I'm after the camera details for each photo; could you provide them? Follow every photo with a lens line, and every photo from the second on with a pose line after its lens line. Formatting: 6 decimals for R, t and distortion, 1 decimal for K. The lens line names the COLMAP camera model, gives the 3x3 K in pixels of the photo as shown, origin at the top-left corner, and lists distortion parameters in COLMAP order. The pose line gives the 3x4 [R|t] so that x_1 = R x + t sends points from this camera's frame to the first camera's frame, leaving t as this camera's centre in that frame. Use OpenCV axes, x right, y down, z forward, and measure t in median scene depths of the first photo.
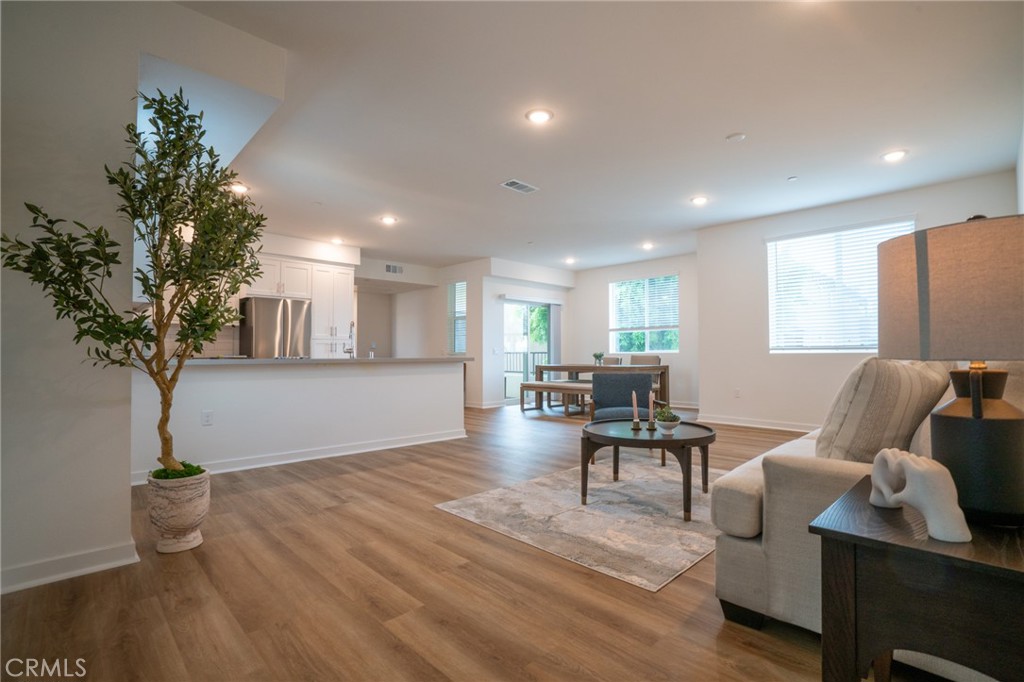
lens RADIAL K [[471.4, 0, 510.5], [0, 471.4, 342.5], [0, 0, 1]] dist [-0.064788, 0.024677]
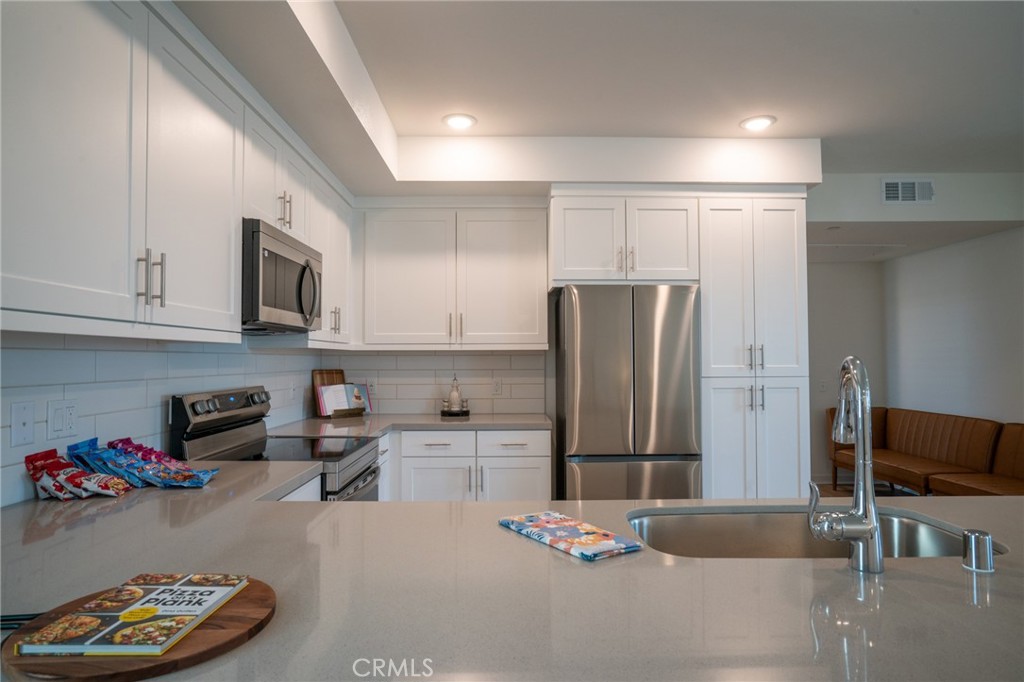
lens RADIAL K [[595.4, 0, 520.1], [0, 595.4, 341.0], [0, 0, 1]] dist [-0.005997, -0.000545]
pose [[0.731060, -0.020890, -0.681993, -0.411239], [0.017294, 0.999777, -0.012086, -0.079458], [0.682094, -0.002959, 0.731259, 1.126283]]
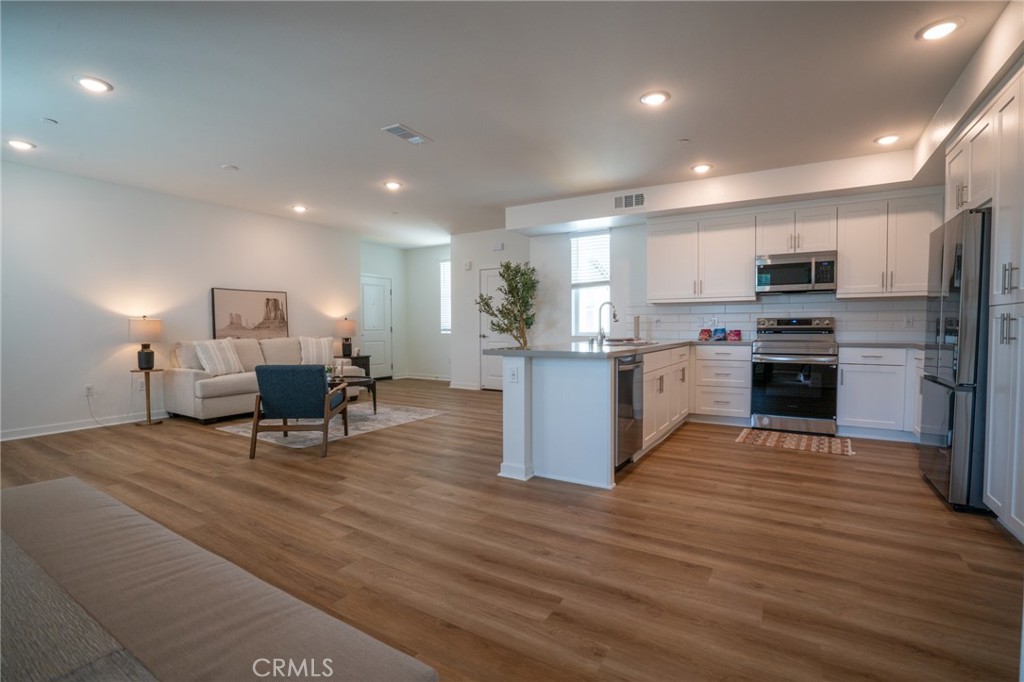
lens RADIAL K [[471.4, 0, 510.5], [0, 471.4, 342.5], [0, 0, 1]] dist [-0.064788, 0.024677]
pose [[-0.971892, 0.015205, -0.234934, 0.068879], [0.013095, 0.999859, 0.010542, 0.029325], [0.235061, 0.007169, -0.971954, 2.800801]]
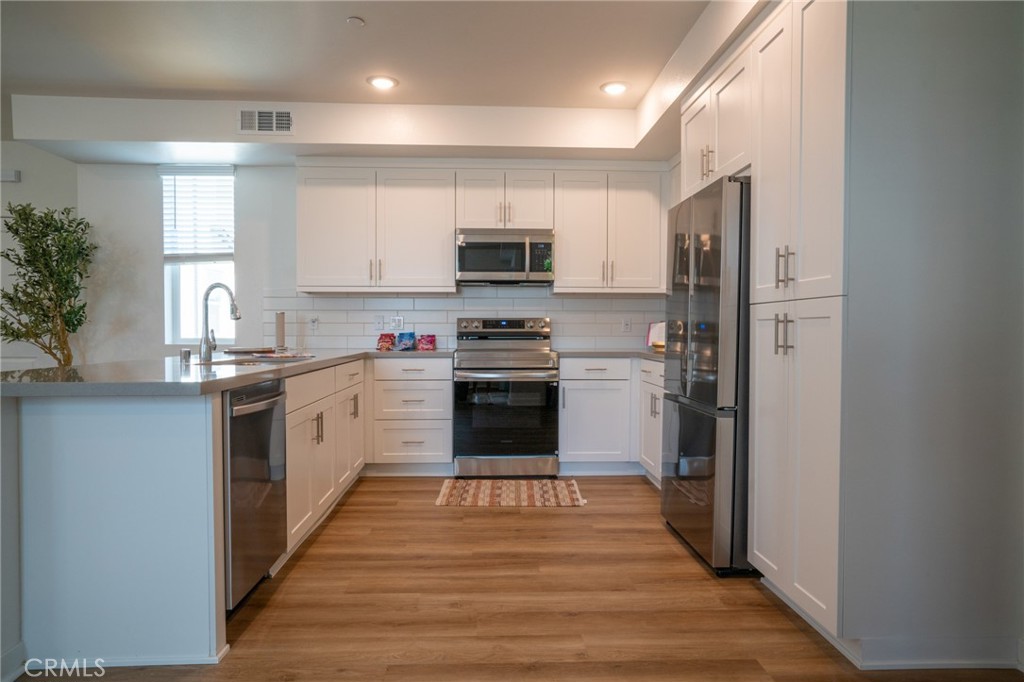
lens RADIAL K [[625.3, 0, 508.1], [0, 625.3, 340.6], [0, 0, 1]] dist [-0.006222, 0.001819]
pose [[-0.669843, 0.015524, -0.742340, -0.094385], [0.018828, 0.999815, 0.003920, 0.024401], [0.742264, -0.011351, -0.670011, 2.545859]]
